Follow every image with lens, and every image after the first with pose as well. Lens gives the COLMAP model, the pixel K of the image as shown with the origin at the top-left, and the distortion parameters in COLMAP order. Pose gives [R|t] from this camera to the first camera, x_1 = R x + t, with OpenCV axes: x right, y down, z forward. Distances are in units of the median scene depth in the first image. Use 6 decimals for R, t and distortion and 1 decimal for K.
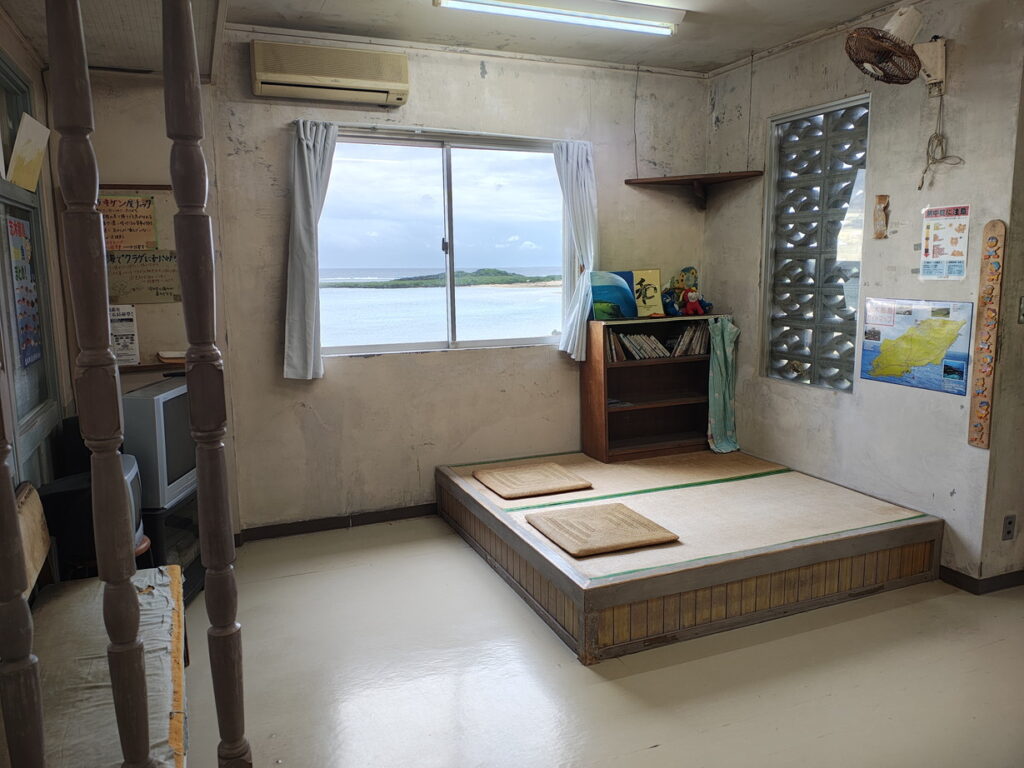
lens RADIAL K [[747.9, 0, 510.3], [0, 747.9, 382.0], [0, 0, 1]] dist [0.056903, -0.103257]
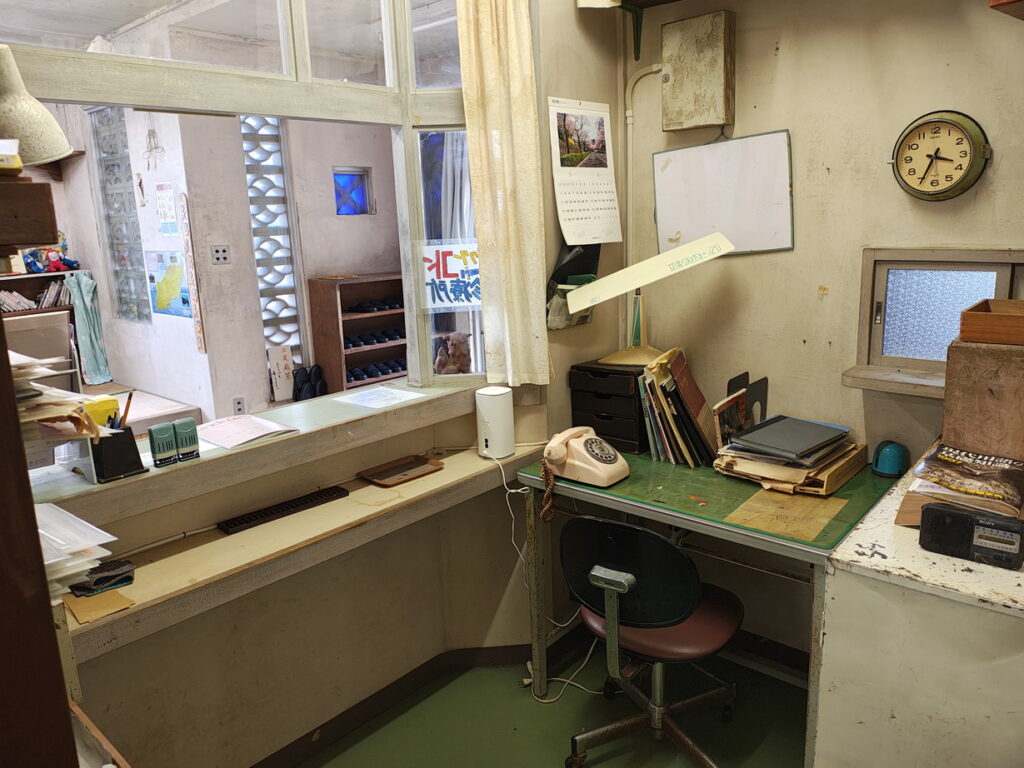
lens RADIAL K [[747.9, 0, 513.3], [0, 747.9, 383.5], [0, 0, 1]] dist [0.056903, -0.103257]
pose [[0.900267, -0.113448, 0.420296, 0.381326], [0.090917, 0.993155, 0.073333, 0.065072], [-0.425738, -0.027807, 0.904419, -0.386520]]
